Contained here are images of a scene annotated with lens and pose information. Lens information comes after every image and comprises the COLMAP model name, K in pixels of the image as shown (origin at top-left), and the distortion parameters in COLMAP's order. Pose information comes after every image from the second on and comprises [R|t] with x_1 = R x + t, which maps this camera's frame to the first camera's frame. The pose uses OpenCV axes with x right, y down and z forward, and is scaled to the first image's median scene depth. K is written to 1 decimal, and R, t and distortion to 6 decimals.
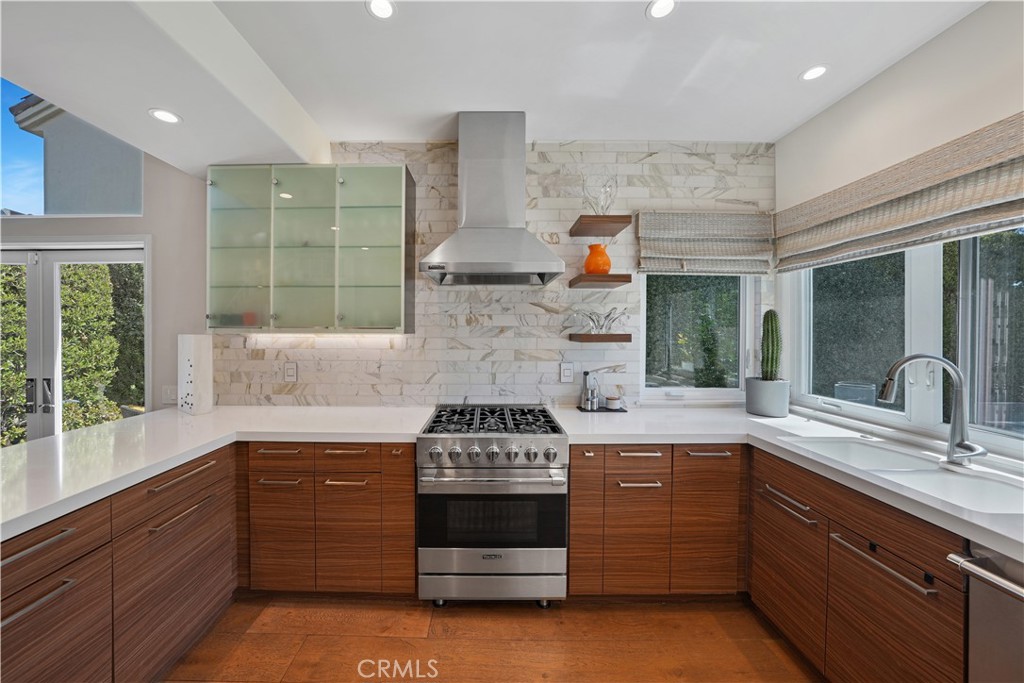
lens RADIAL K [[380.6, 0, 509.8], [0, 380.6, 336.4], [0, 0, 1]] dist [-0.033606, -0.000018]
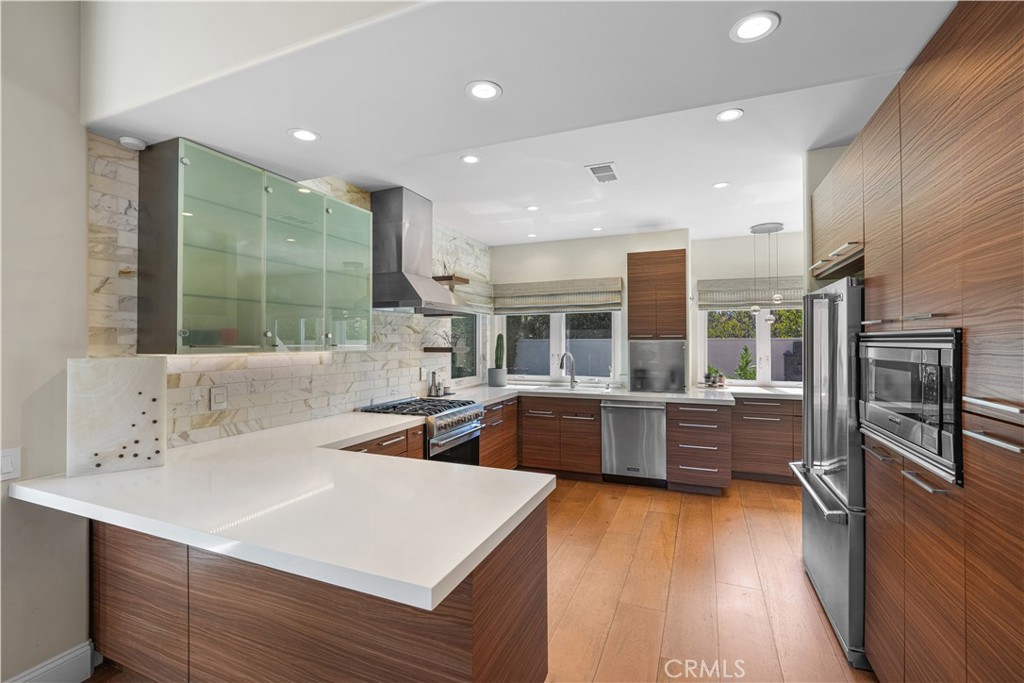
lens RADIAL K [[439.3, 0, 512.0], [0, 439.3, 341.5], [0, 0, 1]] dist [-0.000075, -0.000028]
pose [[0.392877, -0.004010, 0.919582, -1.271910], [0.015025, 0.999885, -0.002059, -0.021279], [-0.919468, 0.014626, 0.392892, 0.008741]]
